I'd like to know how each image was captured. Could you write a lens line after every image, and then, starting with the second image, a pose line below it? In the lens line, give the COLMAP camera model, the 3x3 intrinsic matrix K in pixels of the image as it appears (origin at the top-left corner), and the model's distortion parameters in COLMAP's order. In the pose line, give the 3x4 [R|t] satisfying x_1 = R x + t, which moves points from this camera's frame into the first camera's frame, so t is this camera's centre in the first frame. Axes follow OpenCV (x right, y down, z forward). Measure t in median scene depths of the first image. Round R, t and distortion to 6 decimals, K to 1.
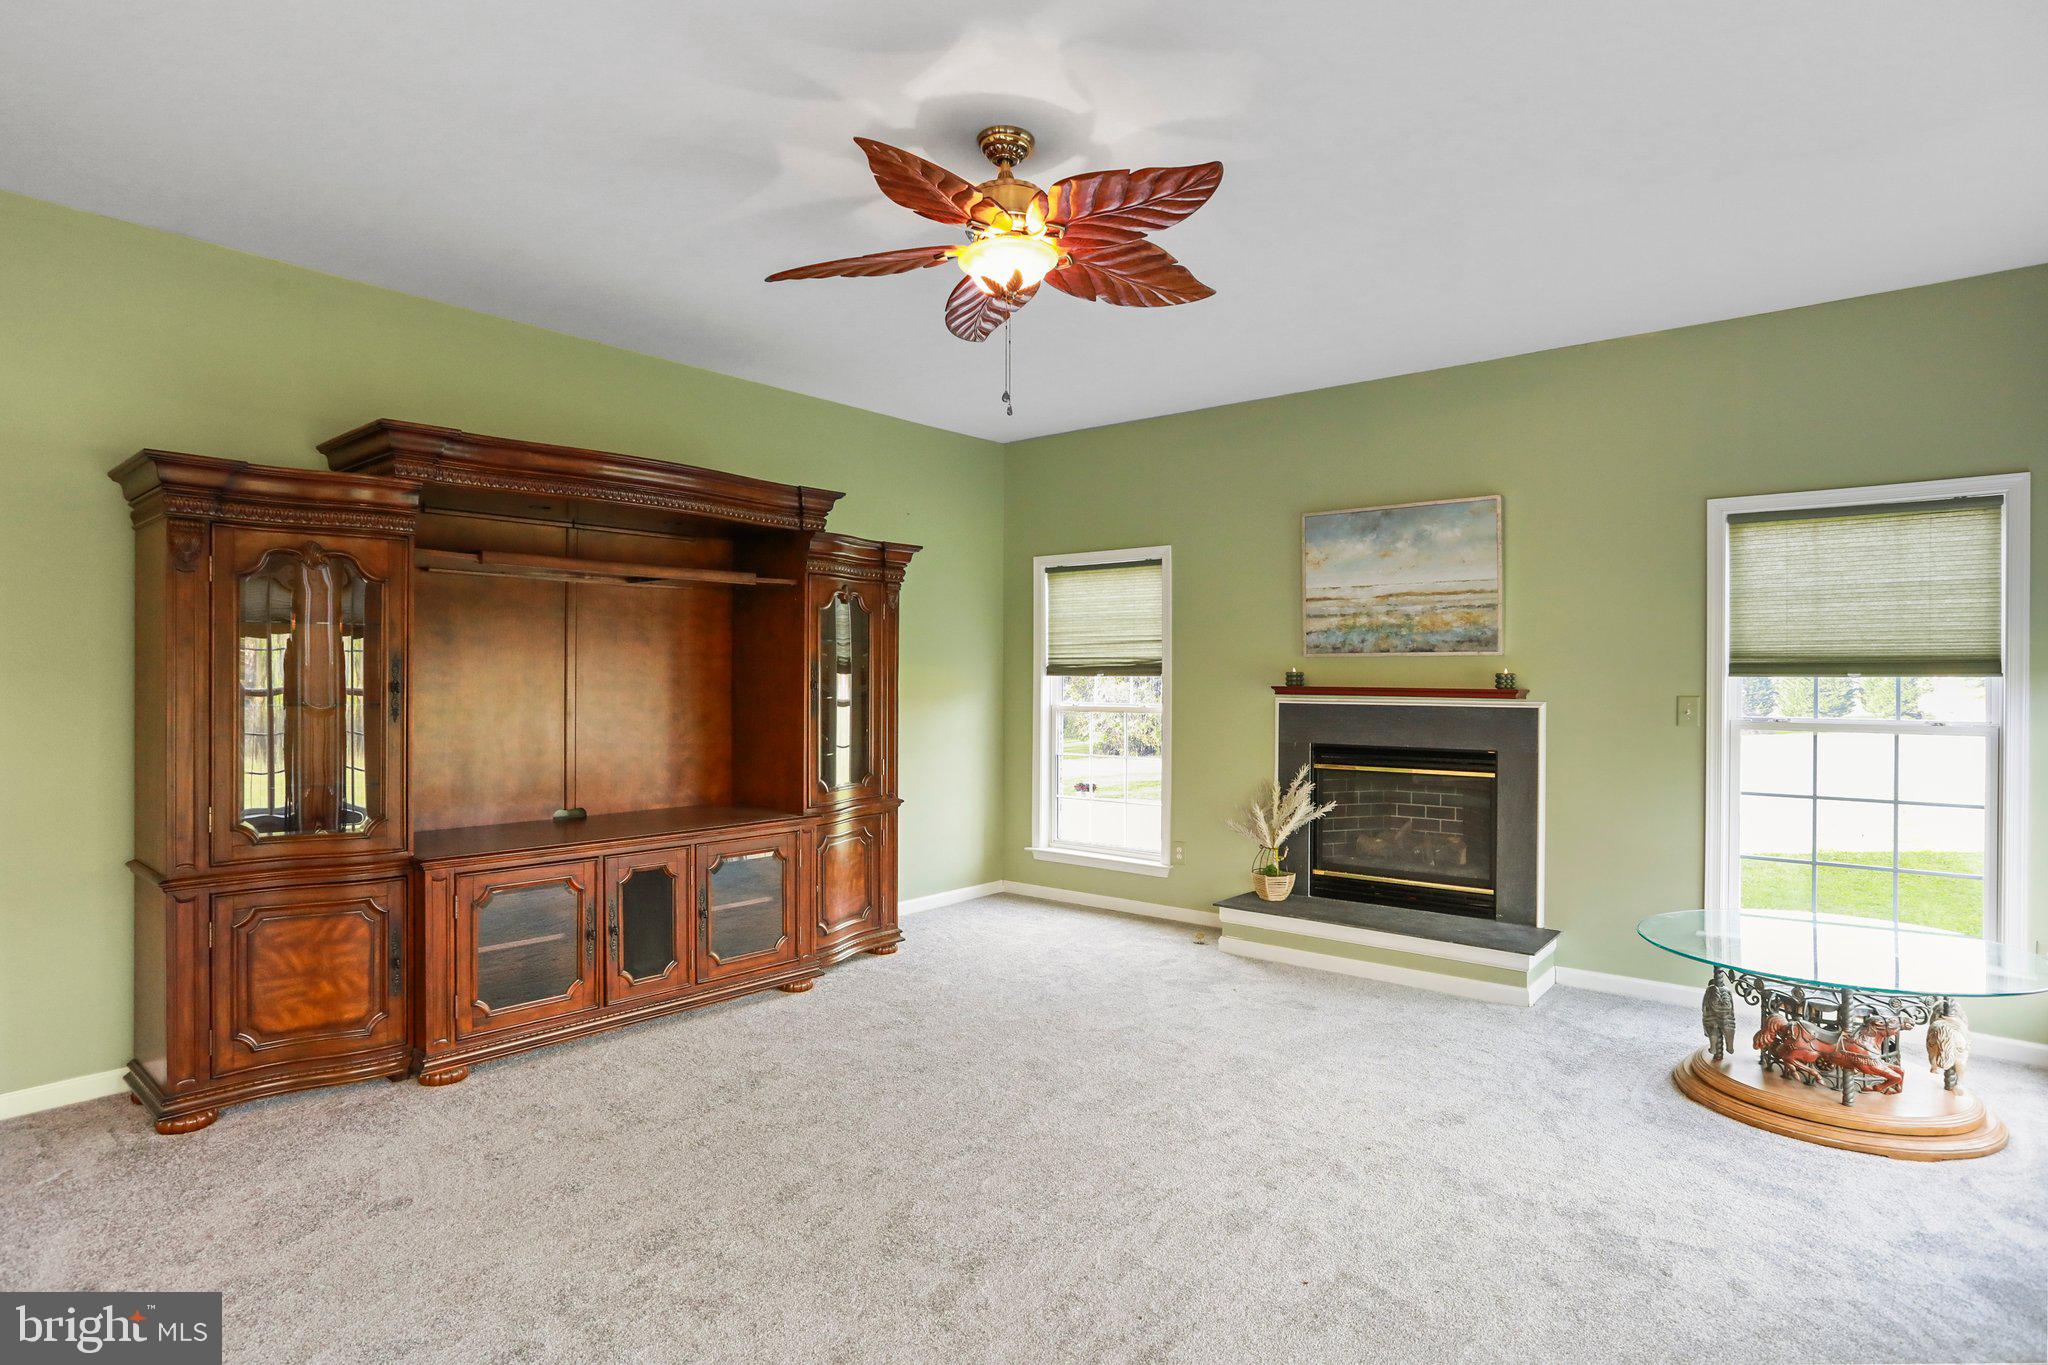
lens RADIAL K [[1100.3, 0, 1013.9], [0, 1100.3, 677.4], [0, 0, 1]] dist [-0.035915, 0.008434]
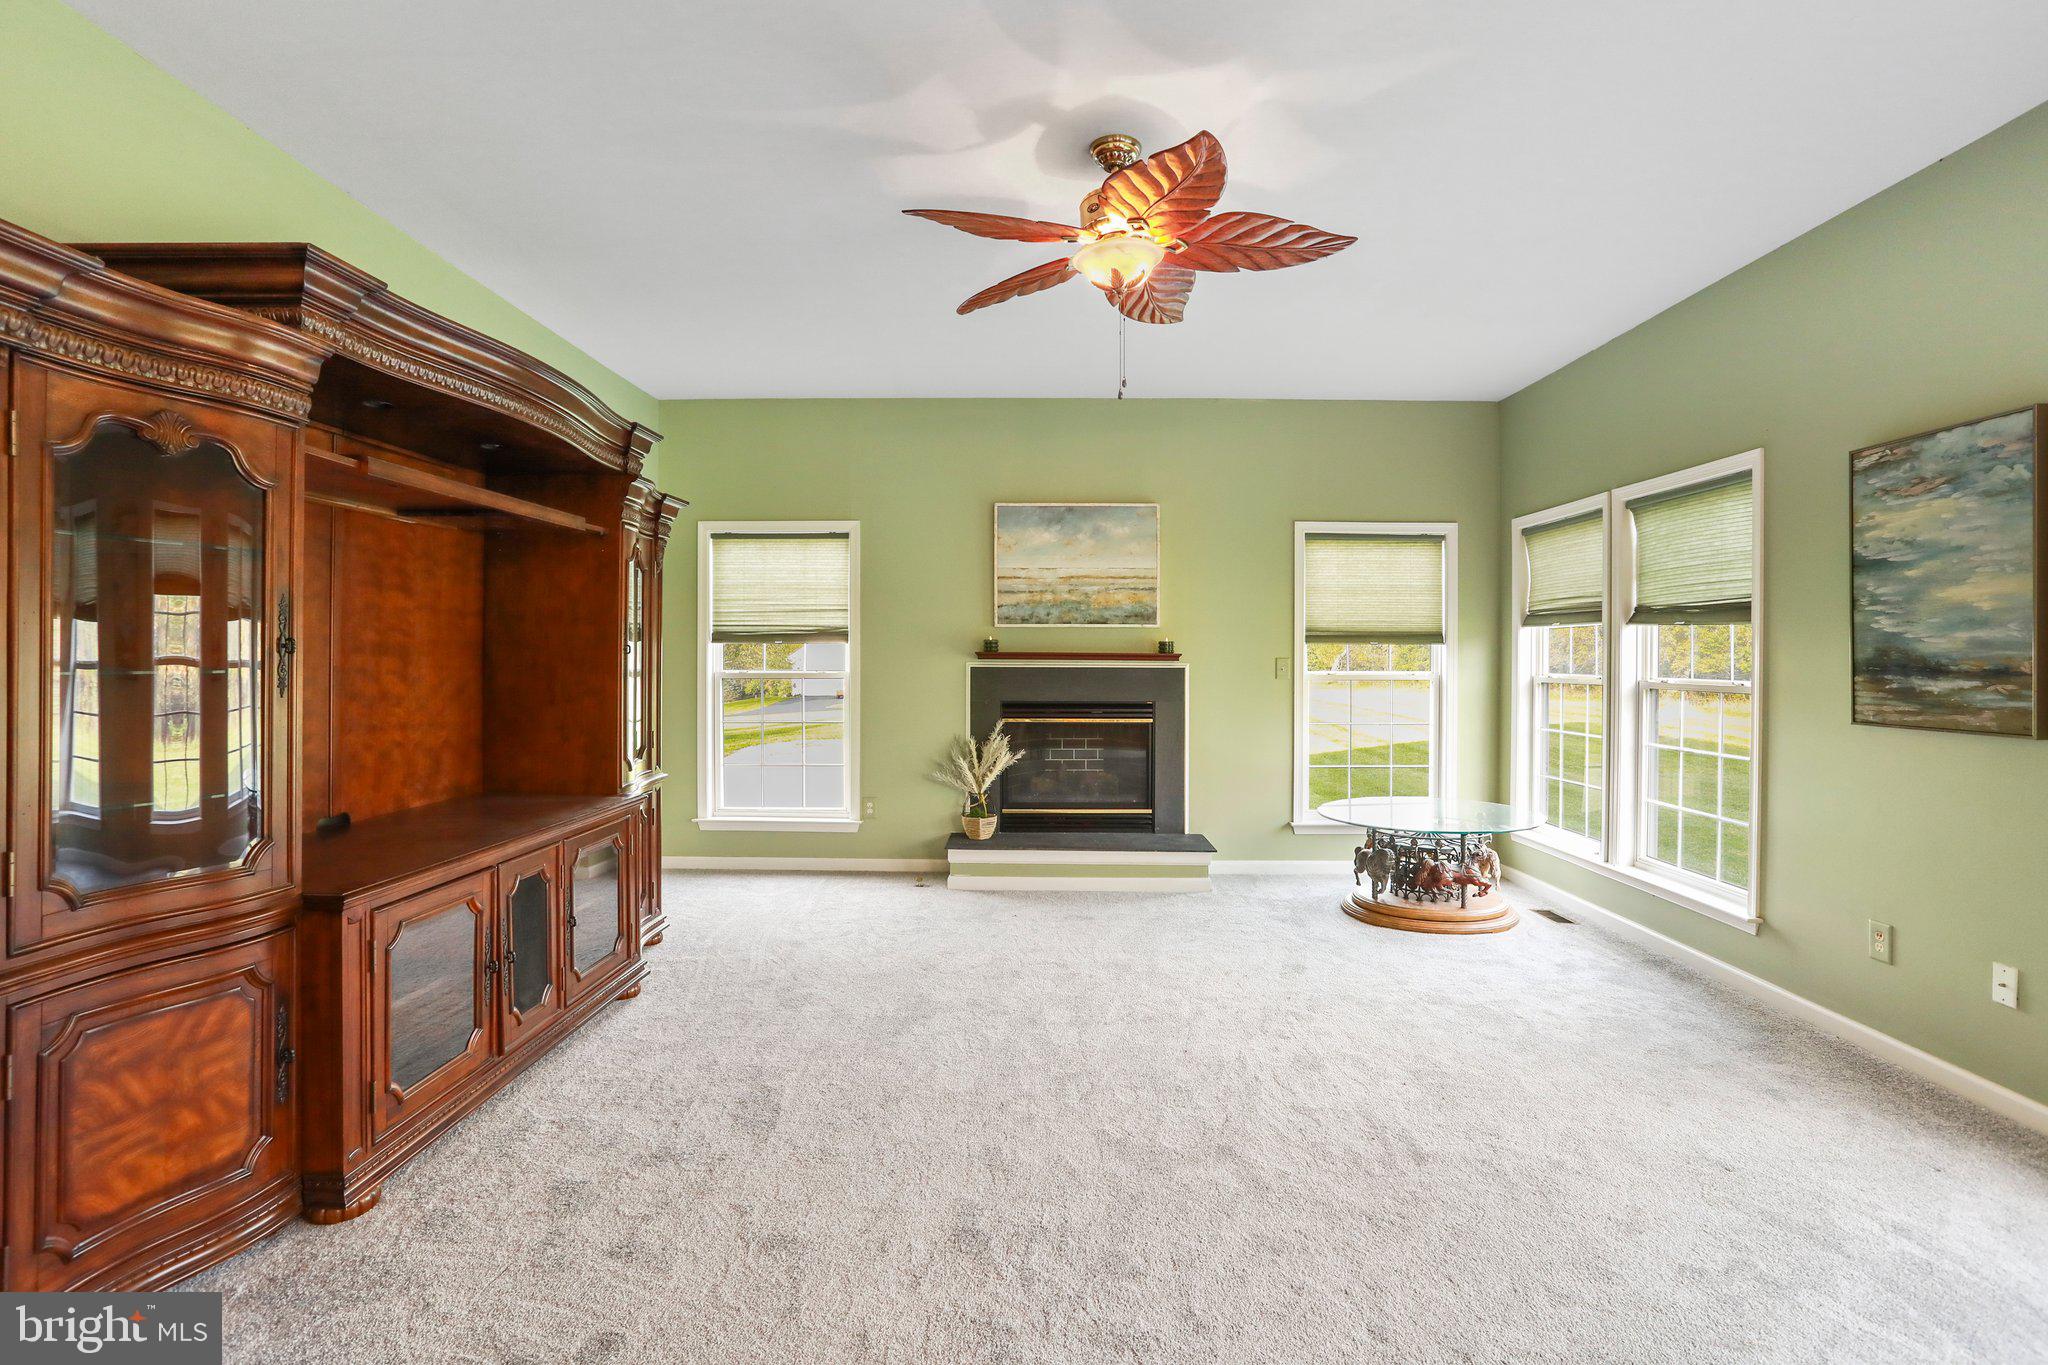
lens RADIAL K [[1010.1, 0, 1046.0], [0, 1010.1, 662.1], [0, 0, 1]] dist [-0.046548, 0.016910]
pose [[0.763243, -0.005165, 0.646091, -0.437684], [0.000239, 0.999970, 0.007712, 0.011771], [-0.646111, -0.005732, 0.763222, 0.172812]]
